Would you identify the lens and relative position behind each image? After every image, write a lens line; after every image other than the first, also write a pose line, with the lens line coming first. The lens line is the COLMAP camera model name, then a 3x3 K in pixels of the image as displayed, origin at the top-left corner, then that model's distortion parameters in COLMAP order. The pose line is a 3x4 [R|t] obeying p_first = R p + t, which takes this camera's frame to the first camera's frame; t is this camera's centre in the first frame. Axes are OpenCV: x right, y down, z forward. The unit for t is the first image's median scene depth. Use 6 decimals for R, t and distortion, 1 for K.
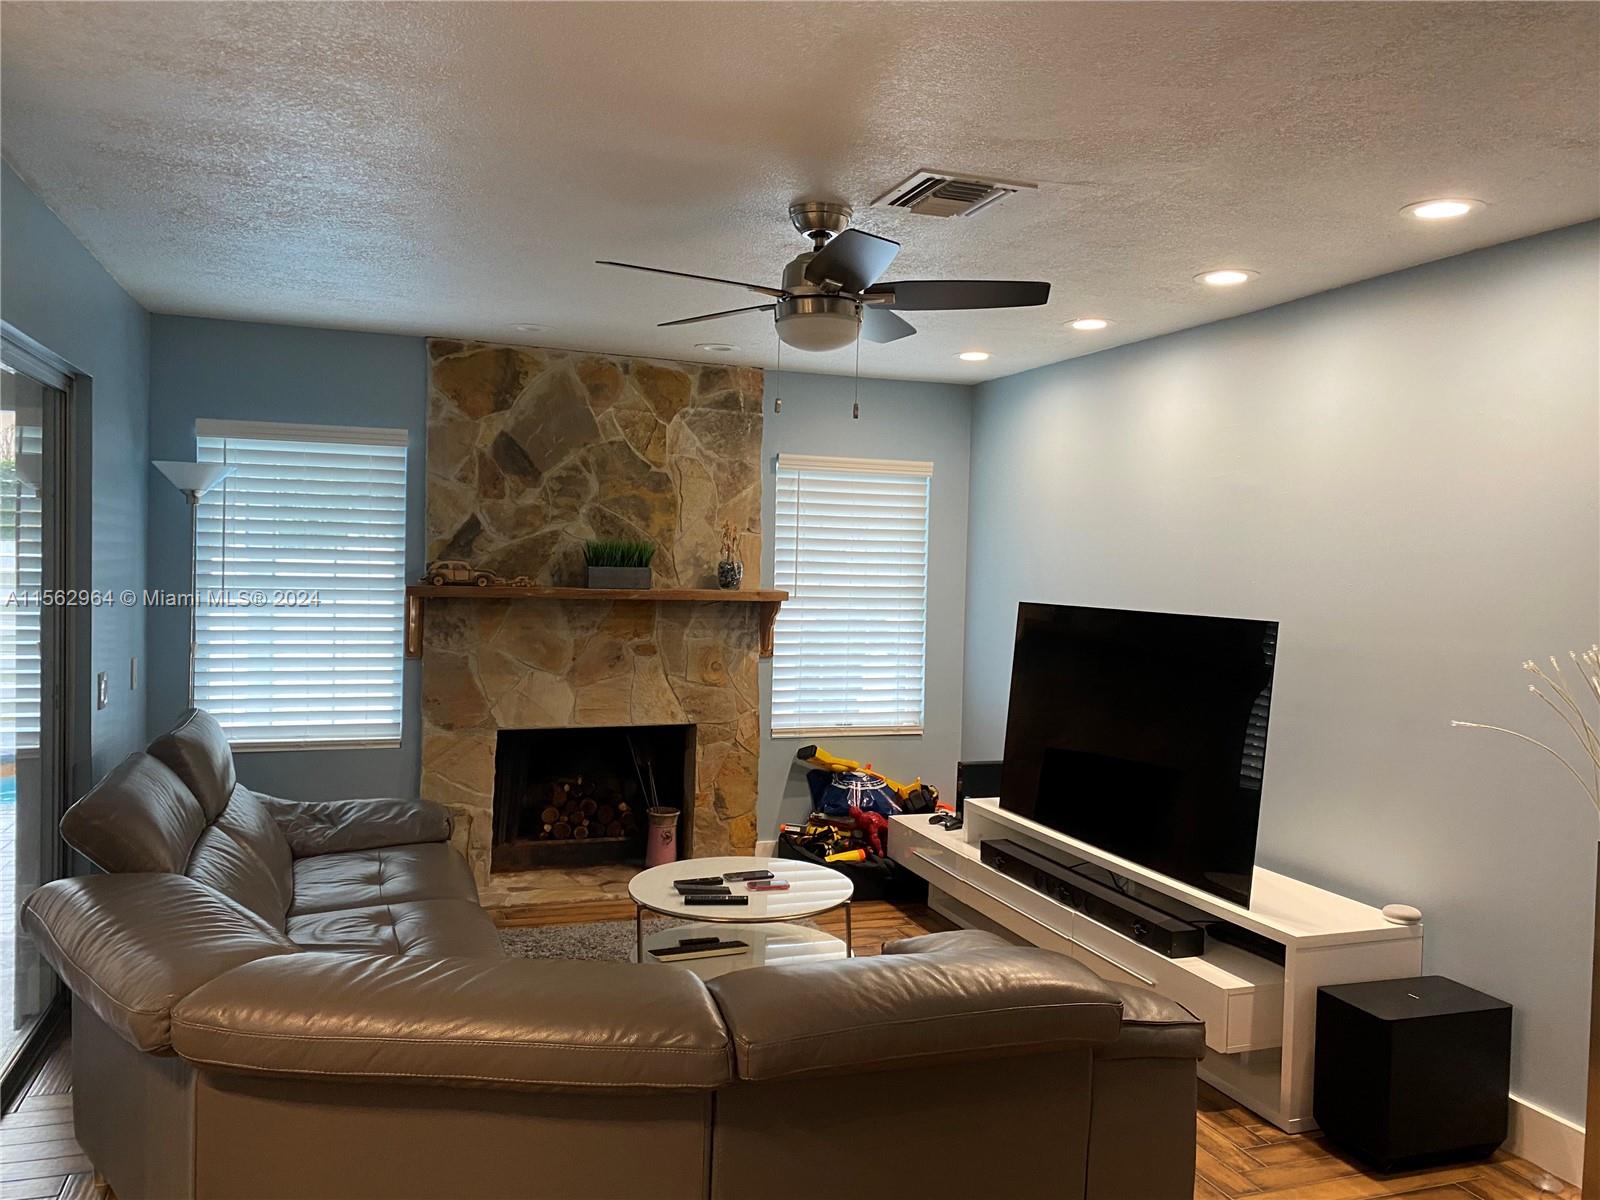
lens RADIAL K [[1235.3, 0, 820.5], [0, 1235.3, 604.4], [0, 0, 1]] dist [0.067134, -0.087540]
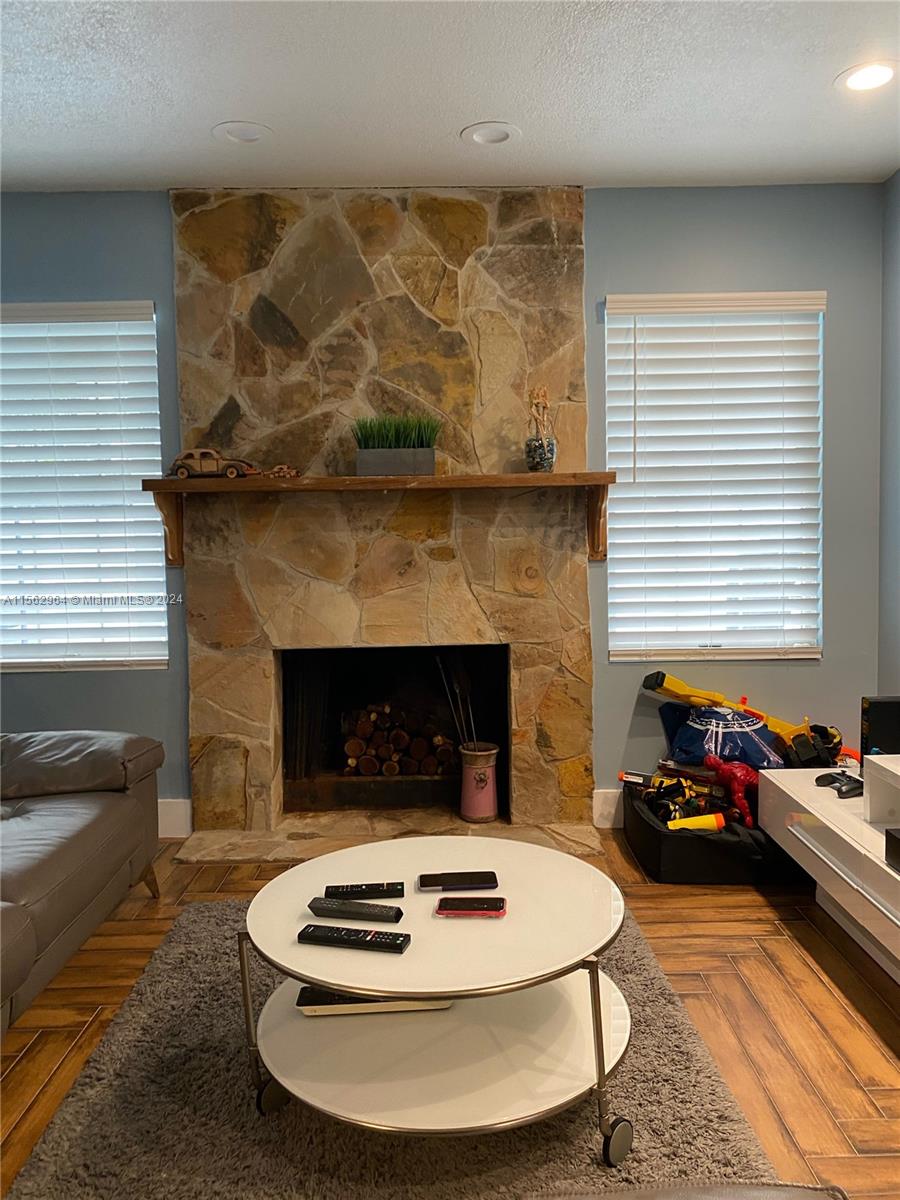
lens RADIAL K [[926.4, 0, 462.1], [0, 926.4, 590.6], [0, 0, 1]] dist [0.067134, -0.087540]
pose [[0.938905, -0.020172, -0.343585, 0.084914], [0.030471, 0.999233, 0.024603, 0.048855], [0.342825, -0.033569, 0.938799, 0.446136]]
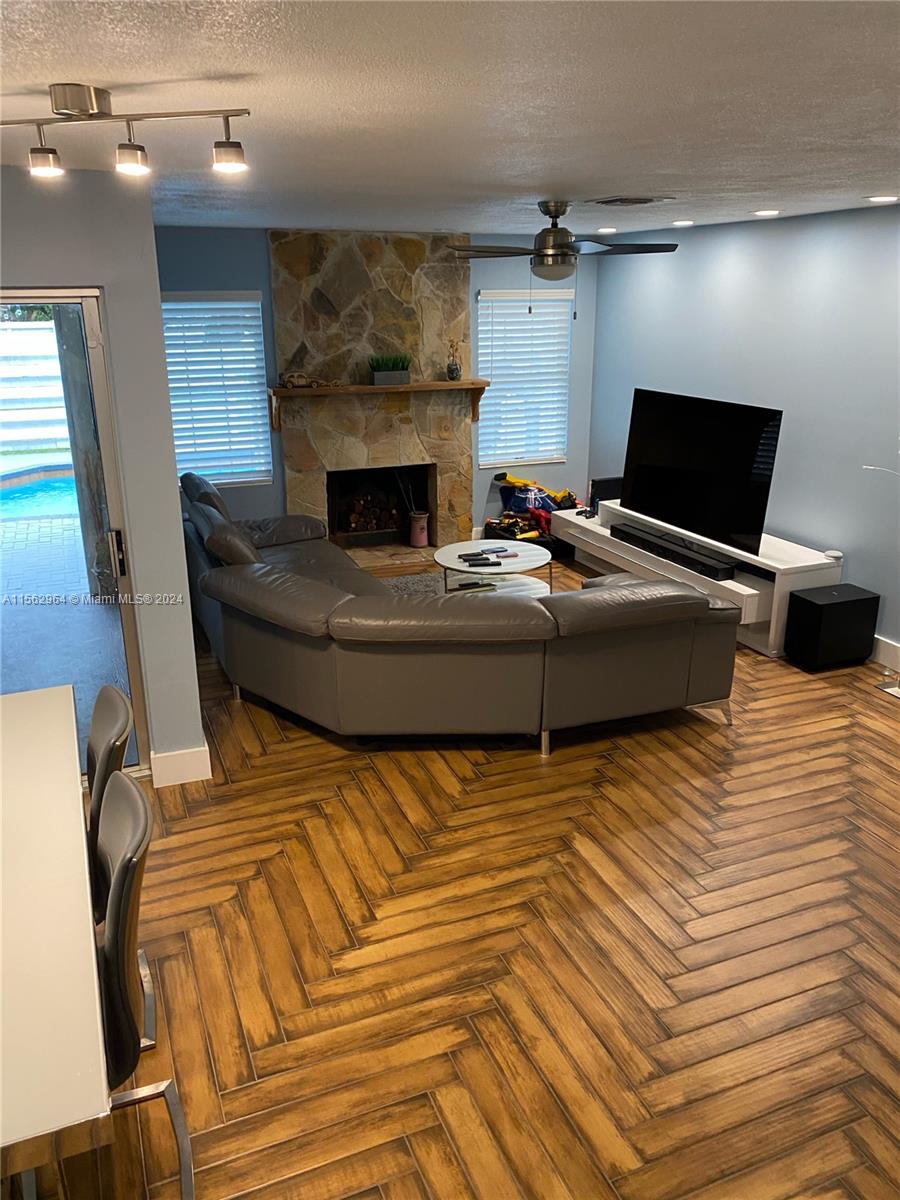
lens RADIAL K [[926.4, 0, 457.8], [0, 926.4, 603.8], [0, 0, 1]] dist [0.067134, -0.087540]
pose [[0.998698, -0.044178, 0.025497, -0.119618], [0.035132, 0.958162, 0.284063, -0.083168], [-0.036979, -0.282797, 0.958467, -0.291520]]
